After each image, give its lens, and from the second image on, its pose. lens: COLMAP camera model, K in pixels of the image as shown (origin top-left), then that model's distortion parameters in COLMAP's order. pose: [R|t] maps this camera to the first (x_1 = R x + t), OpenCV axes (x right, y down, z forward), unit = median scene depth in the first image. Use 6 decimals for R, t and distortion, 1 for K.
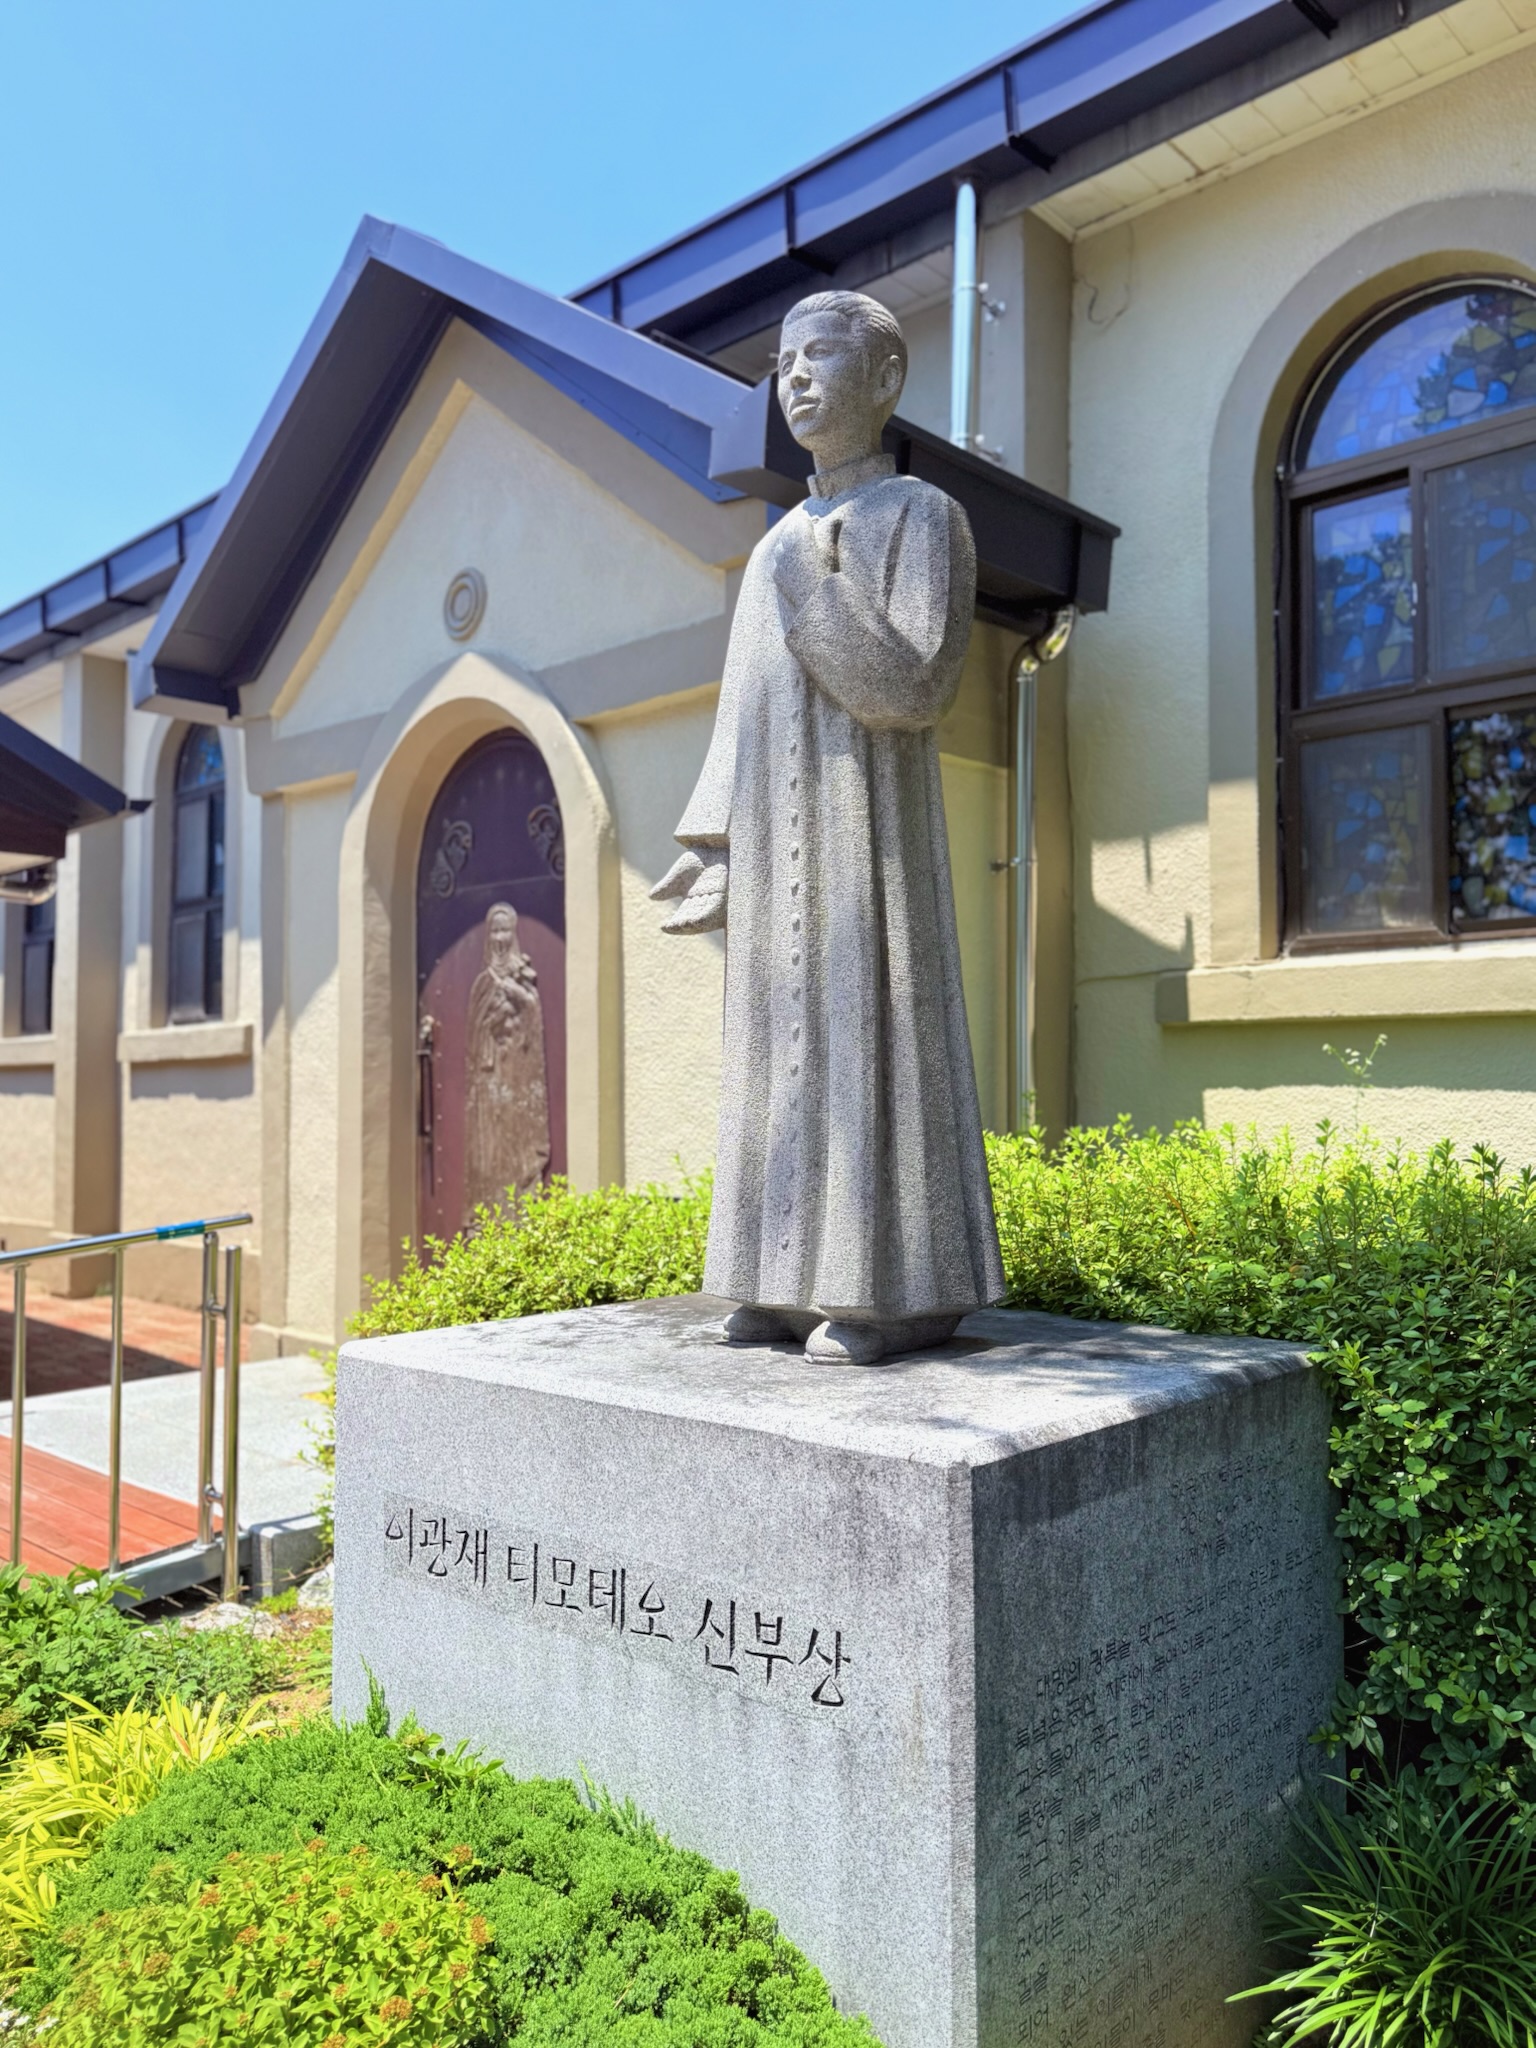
lens RADIAL K [[1520.3, 0, 809.2], [0, 1520.3, 995.3], [0, 0, 1]] dist [0.141330, -0.222924]
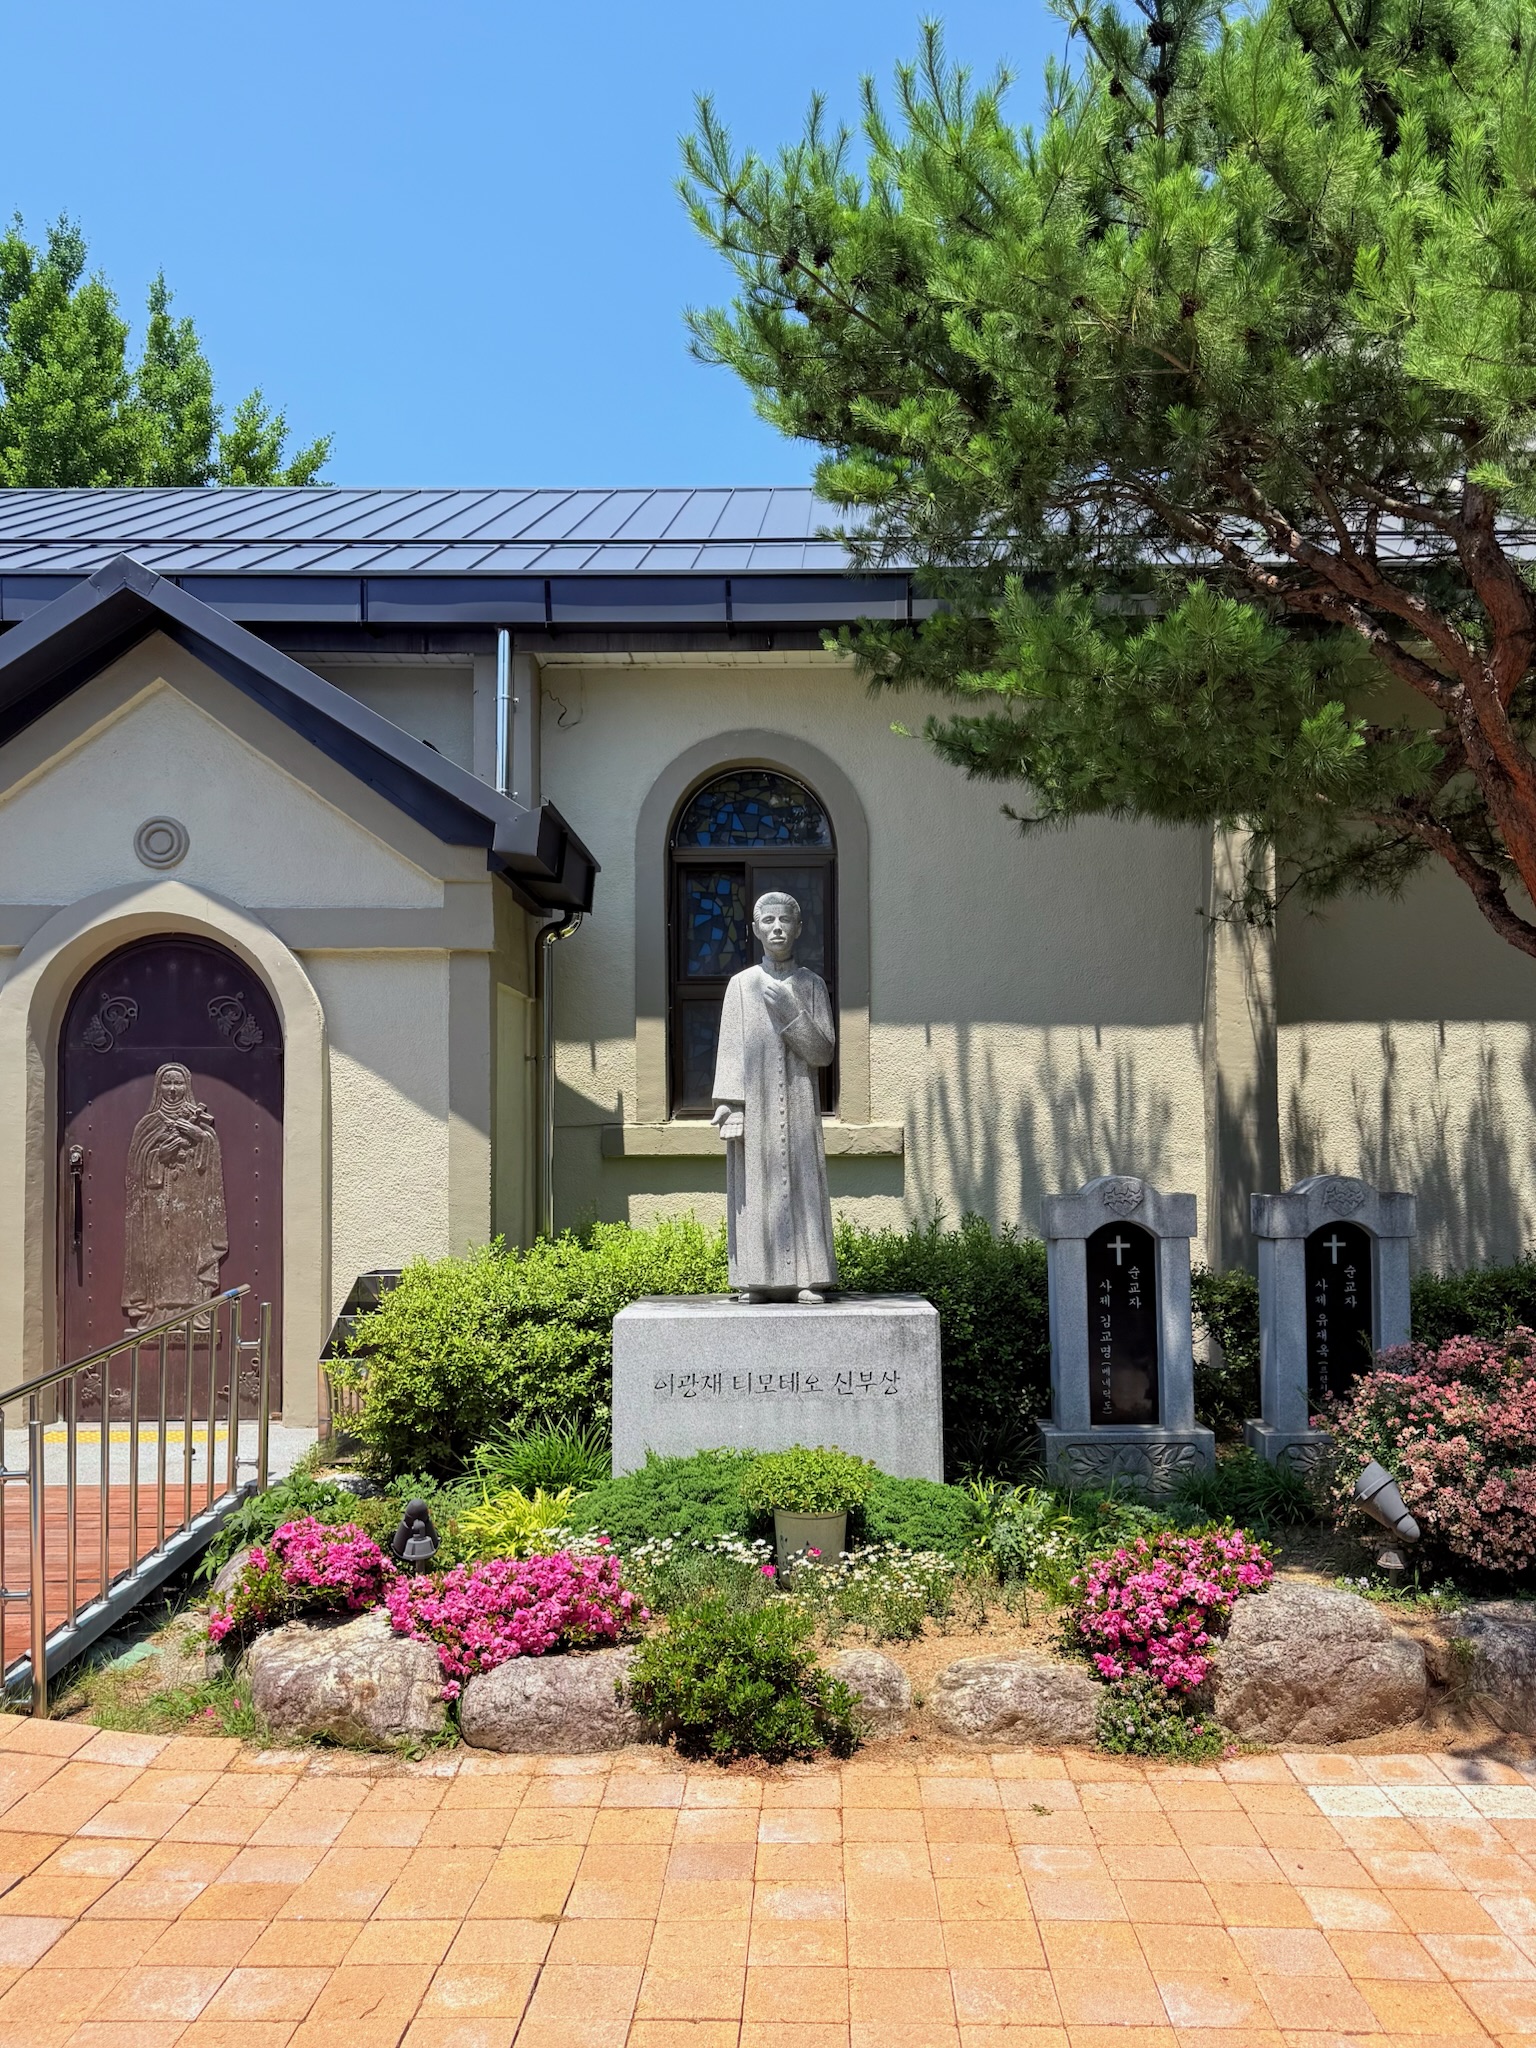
lens RADIAL K [[1520.3, 0, 809.2], [0, 1520.3, 995.3], [0, 0, 1]] dist [0.141330, -0.222924]
pose [[0.752241, 0.076706, 0.654408, -0.712044], [-0.038317, 0.996612, -0.072772, -0.043927], [-0.657773, 0.029667, 0.752631, -0.419805]]
